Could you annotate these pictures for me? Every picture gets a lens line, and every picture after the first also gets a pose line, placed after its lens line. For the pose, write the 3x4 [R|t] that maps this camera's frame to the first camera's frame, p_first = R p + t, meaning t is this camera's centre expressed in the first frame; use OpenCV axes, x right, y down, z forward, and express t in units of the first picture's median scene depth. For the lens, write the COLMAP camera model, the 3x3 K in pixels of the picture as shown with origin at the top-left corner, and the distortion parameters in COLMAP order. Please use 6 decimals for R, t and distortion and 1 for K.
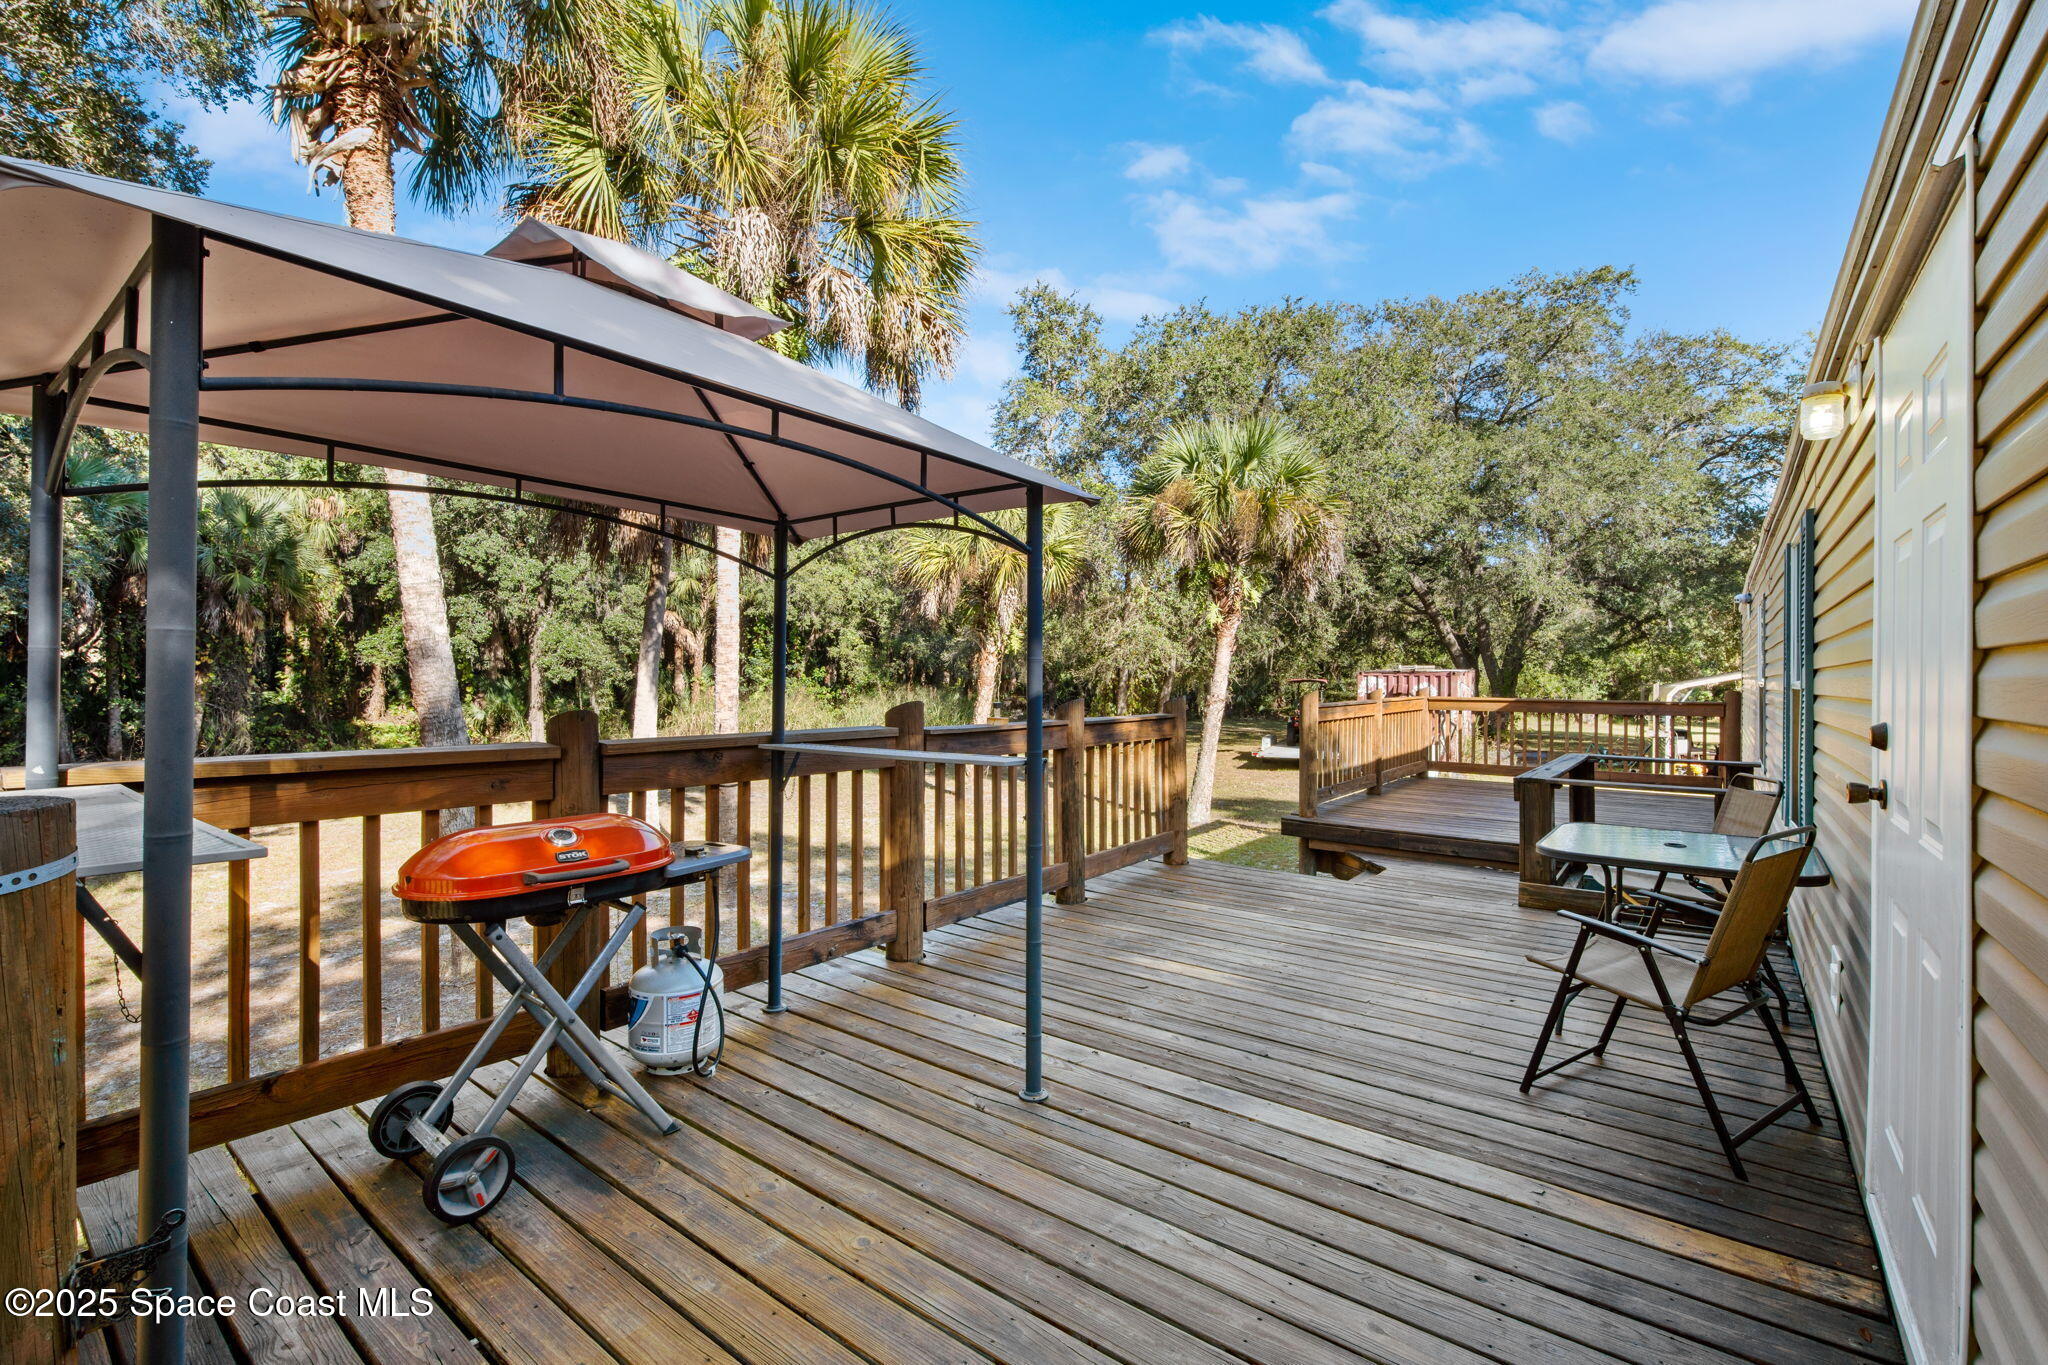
lens RADIAL K [[900.8, 0, 1030.4], [0, 900.8, 691.4], [0, 0, 1]] dist [-0.012416, 0.002958]
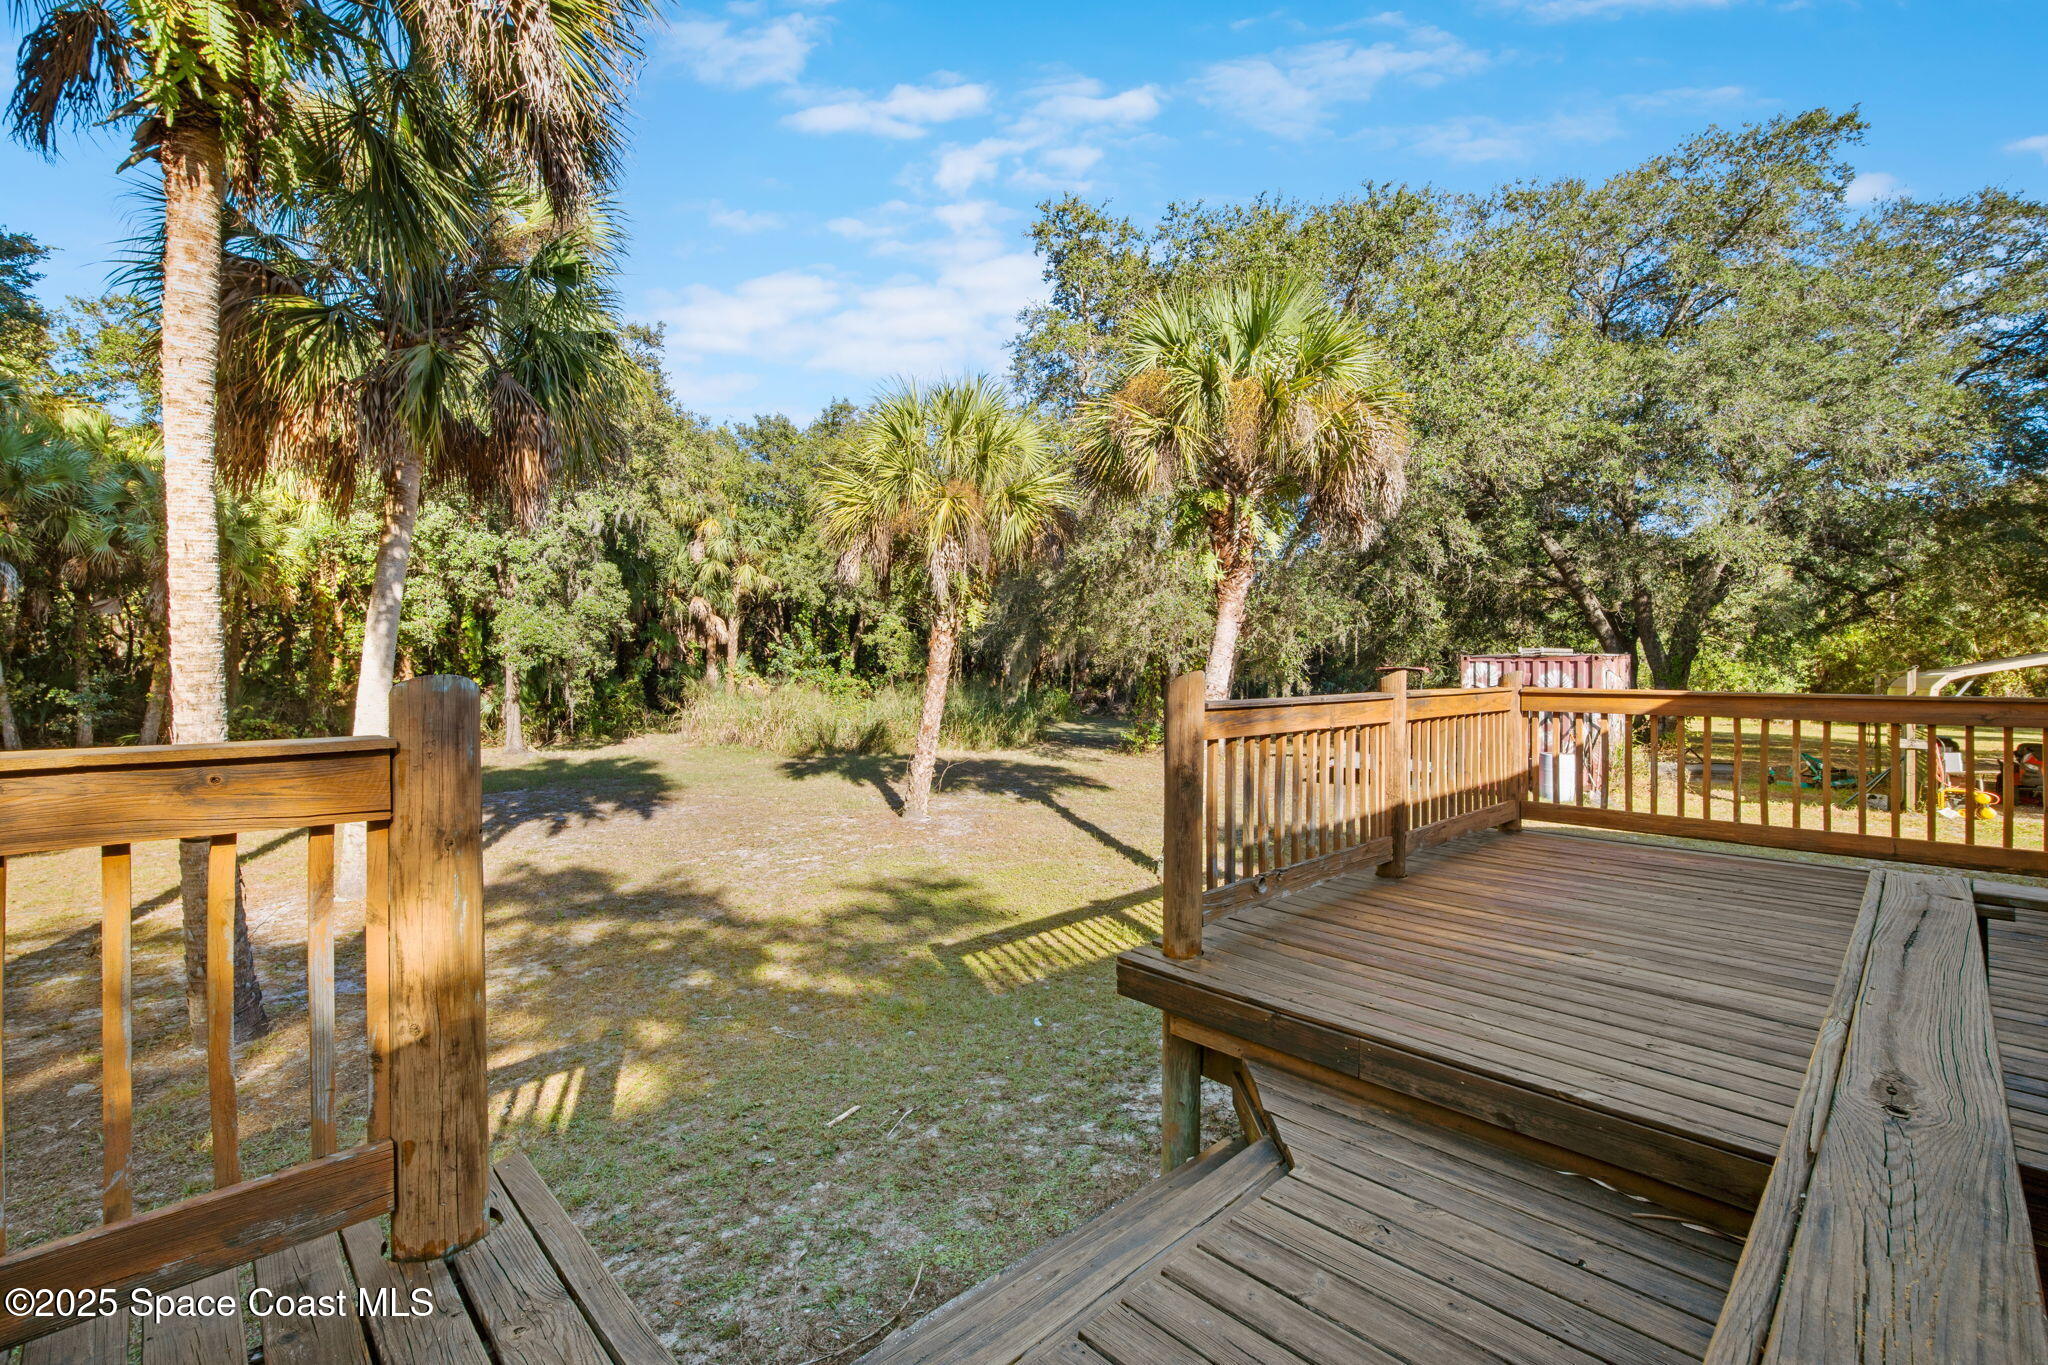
lens RADIAL K [[900.8, 0, 1029.4], [0, 900.8, 677.7], [0, 0, 1]] dist [-0.012416, 0.002958]
pose [[0.990480, -0.000562, -0.137655, 0.094528], [-0.000516, 0.999969, -0.007795, 0.001927], [0.137655, 0.007792, 0.990450, 0.176216]]
